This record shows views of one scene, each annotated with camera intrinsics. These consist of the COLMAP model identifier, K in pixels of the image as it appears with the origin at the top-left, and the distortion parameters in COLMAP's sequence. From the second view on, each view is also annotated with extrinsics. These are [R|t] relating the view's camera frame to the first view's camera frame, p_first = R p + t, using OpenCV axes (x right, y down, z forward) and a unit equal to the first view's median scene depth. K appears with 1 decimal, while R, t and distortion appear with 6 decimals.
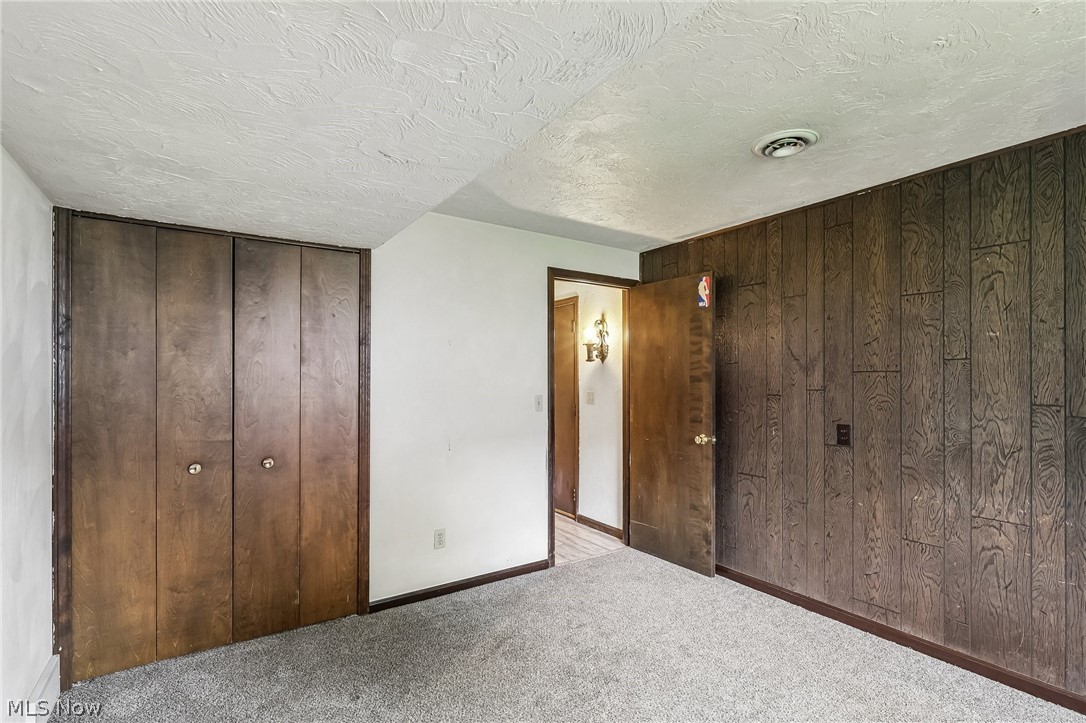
lens RADIAL K [[506.8, 0, 546.0], [0, 506.8, 377.4], [0, 0, 1]] dist [-0.002189, 0.001484]
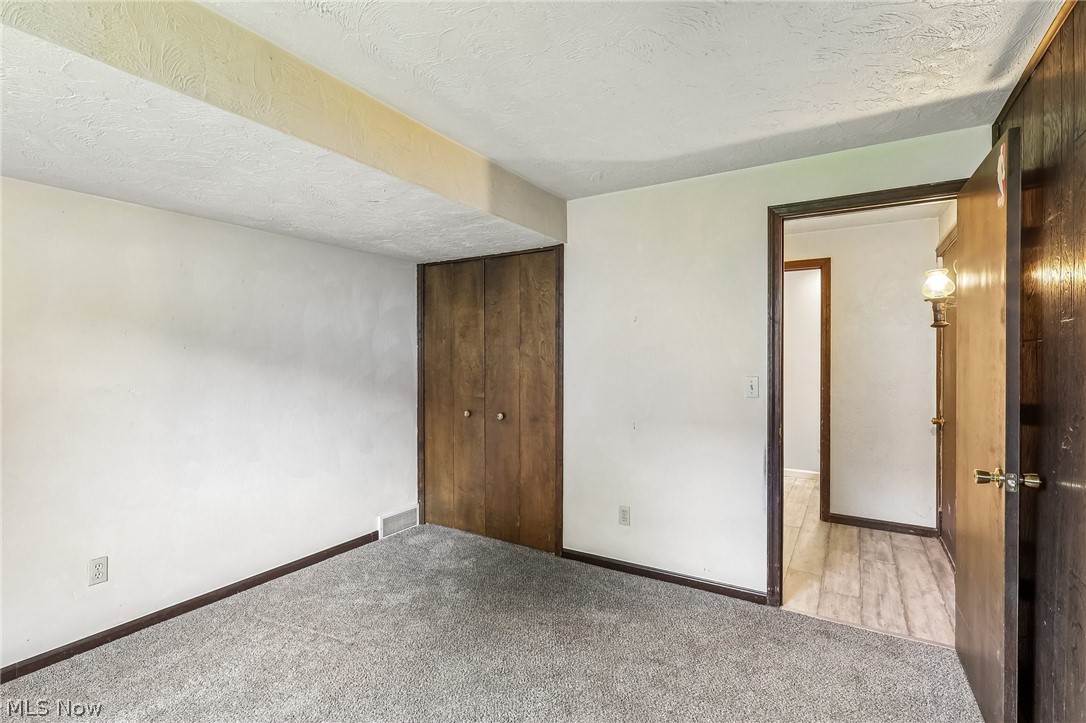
lens RADIAL K [[506.8, 0, 544.0], [0, 506.8, 361.1], [0, 0, 1]] dist [-0.002189, 0.001484]
pose [[0.415963, 0.008279, -0.909344, 0.736655], [0.003872, 0.999933, 0.010875, 0.001712], [0.909373, -0.008045, 0.415903, 0.511643]]
